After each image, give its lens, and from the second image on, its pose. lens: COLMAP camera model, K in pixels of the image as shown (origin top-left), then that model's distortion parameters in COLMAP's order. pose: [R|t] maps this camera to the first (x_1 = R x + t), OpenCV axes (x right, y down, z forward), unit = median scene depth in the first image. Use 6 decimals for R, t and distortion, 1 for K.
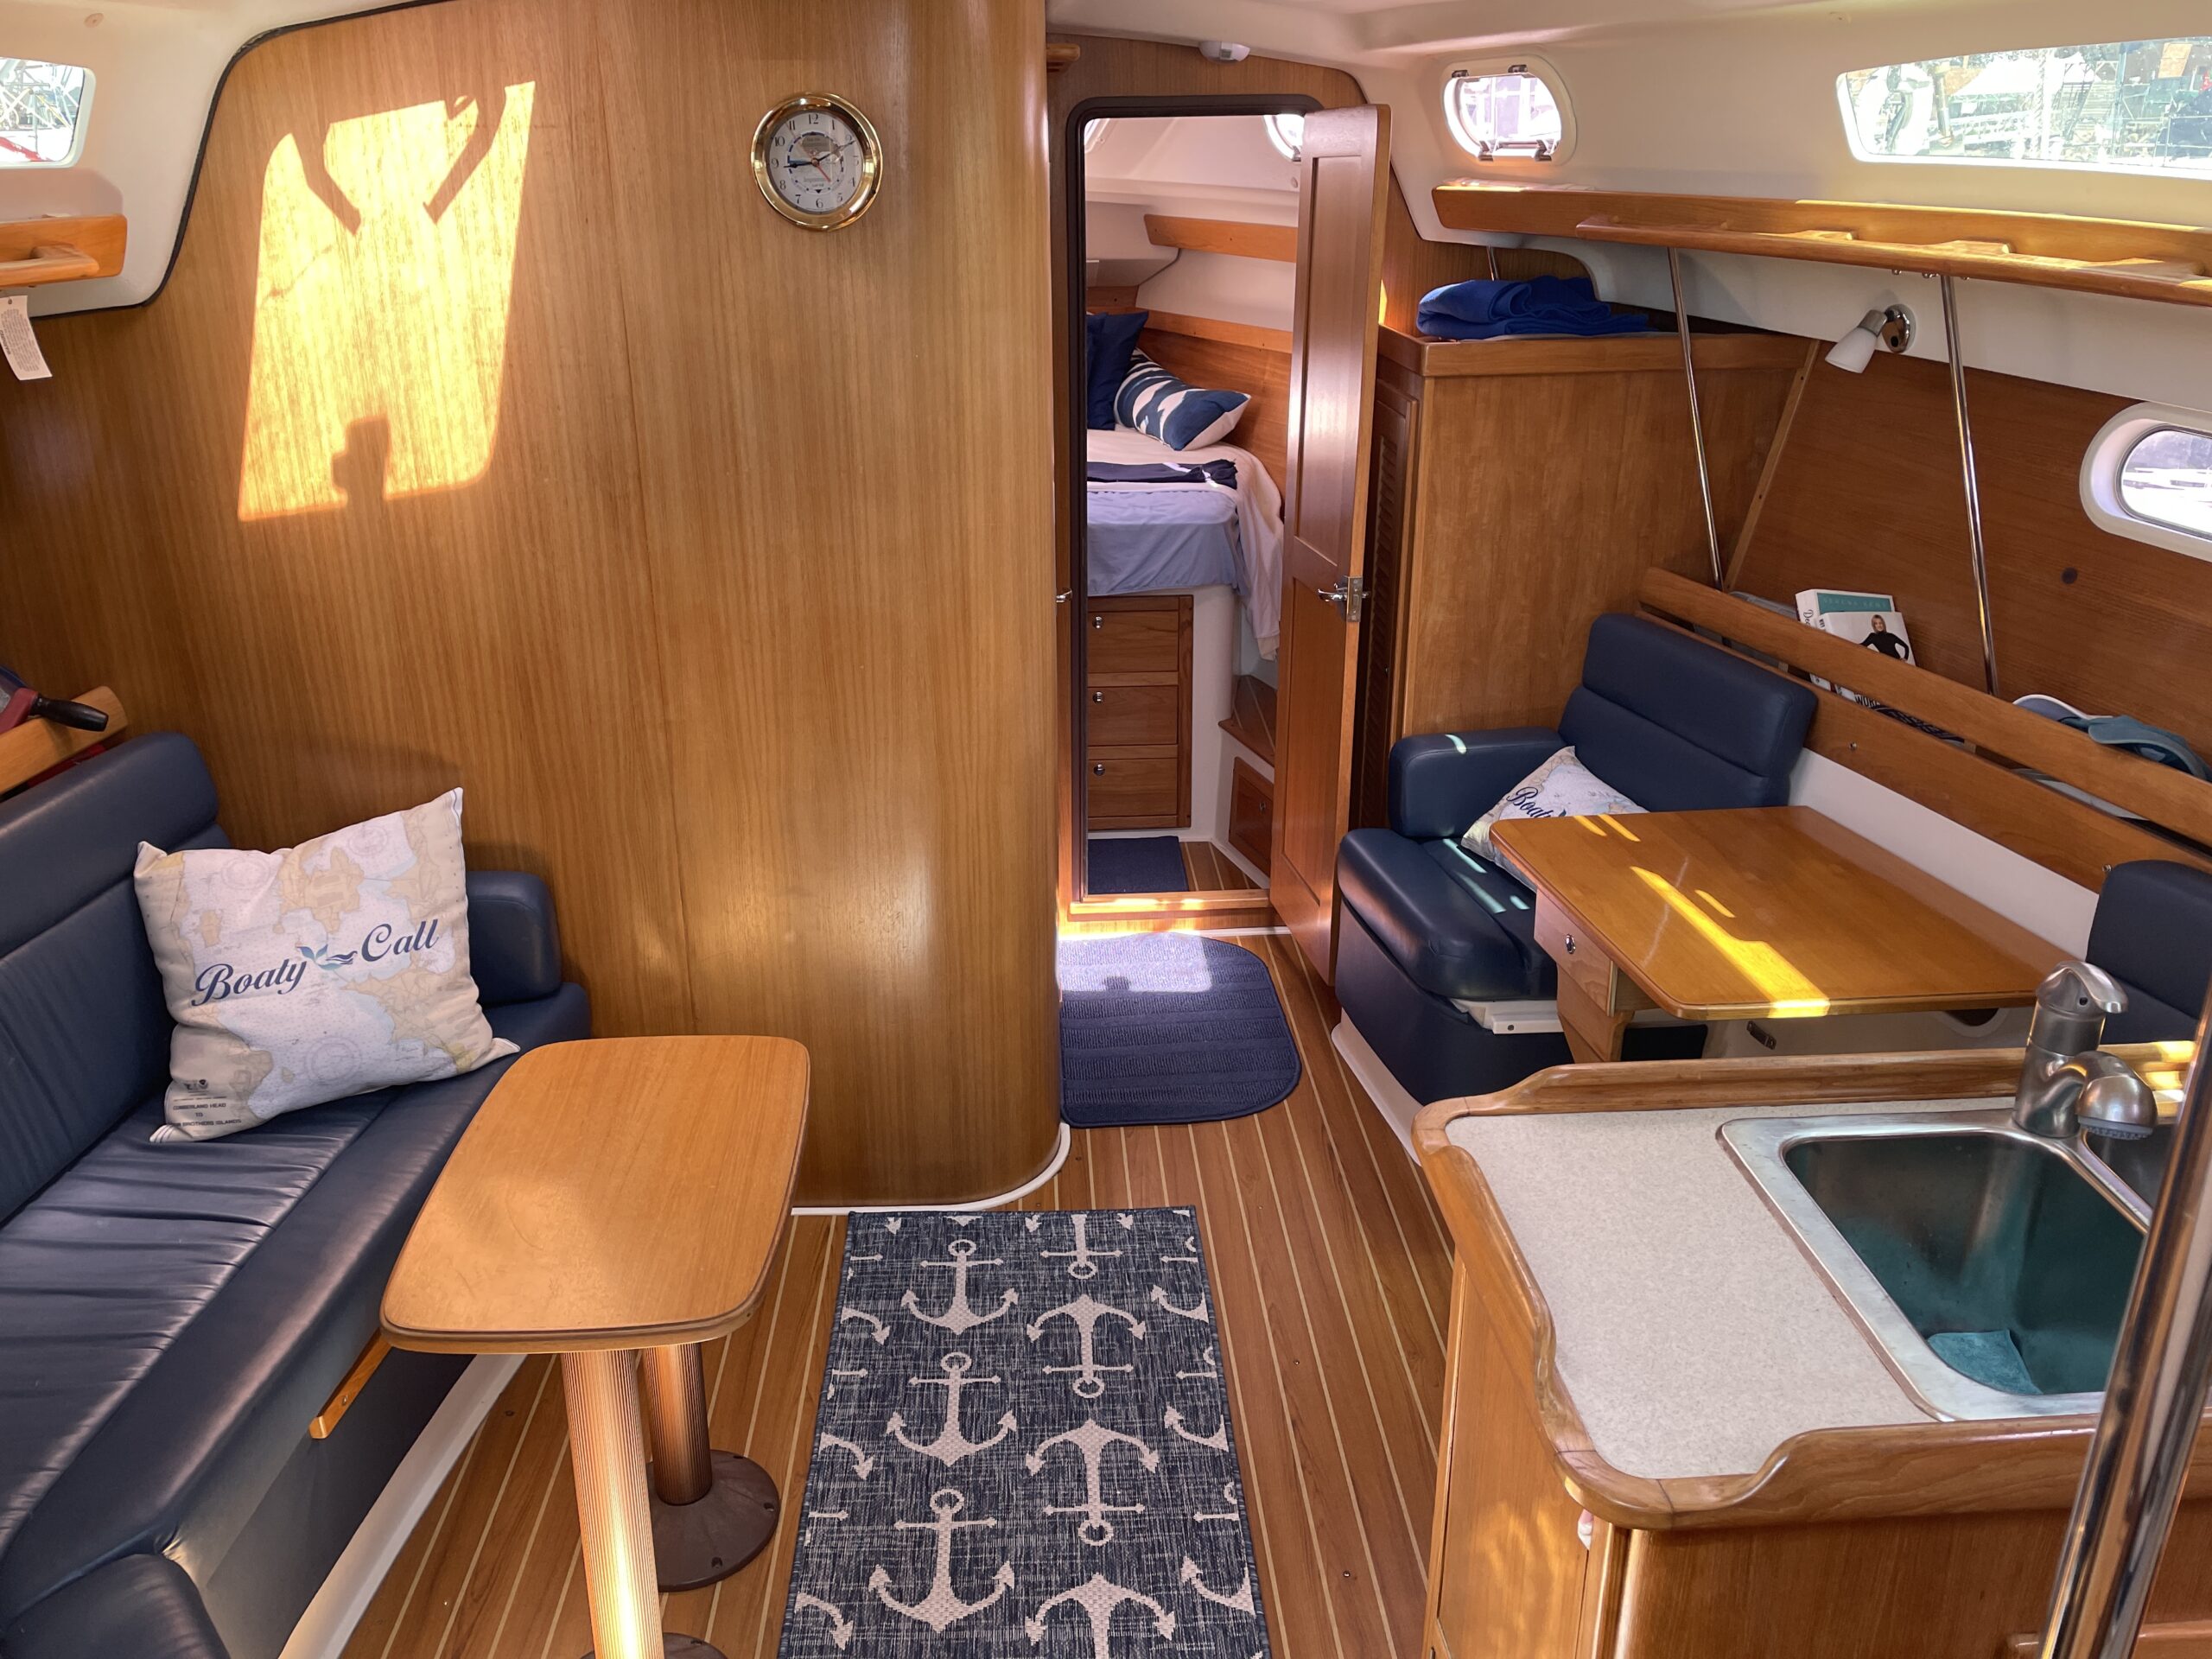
lens RADIAL K [[1681.6, 0, 1106.0], [0, 1681.6, 829.5], [0, 0, 1]] dist [0.059523, -0.095799]
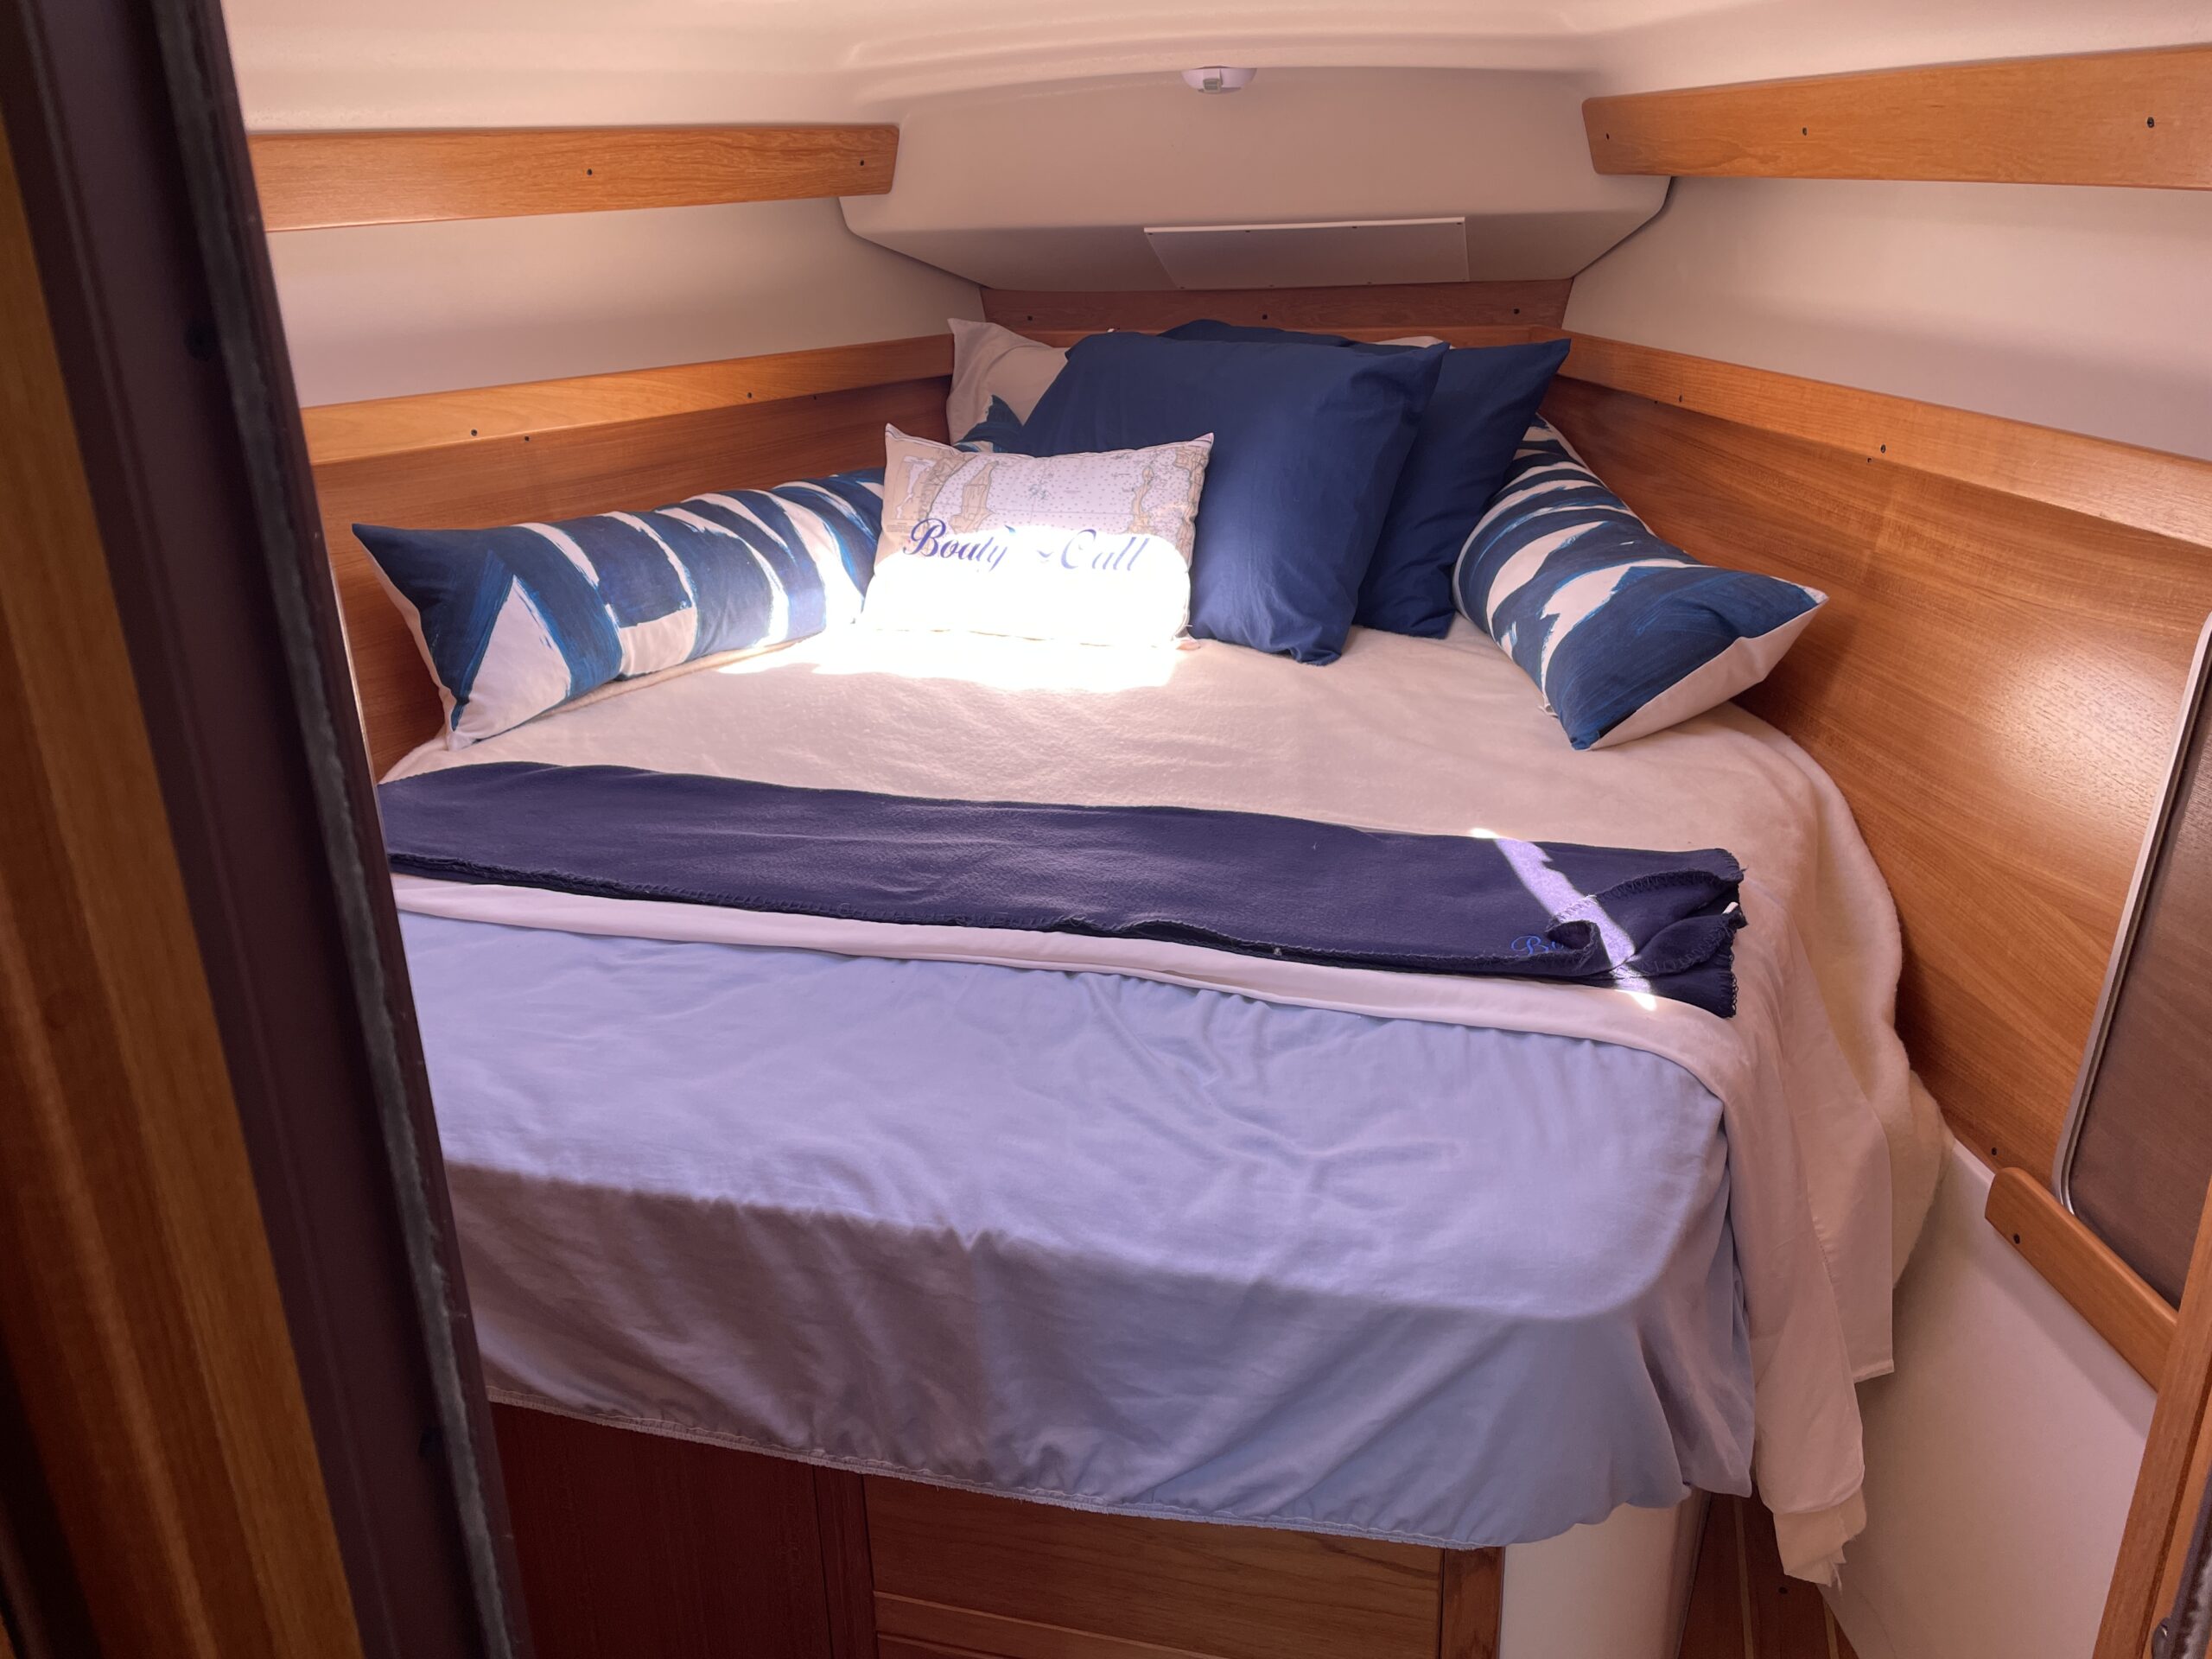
lens RADIAL K [[1681.6, 0, 1106.0], [0, 1681.6, 829.5], [0, 0, 1]] dist [0.059523, -0.095799]
pose [[0.952123, 0.091124, -0.291818, 0.063025], [-0.093893, 0.995572, 0.004531, -0.239529], [0.290938, 0.023086, 0.956463, 0.770578]]
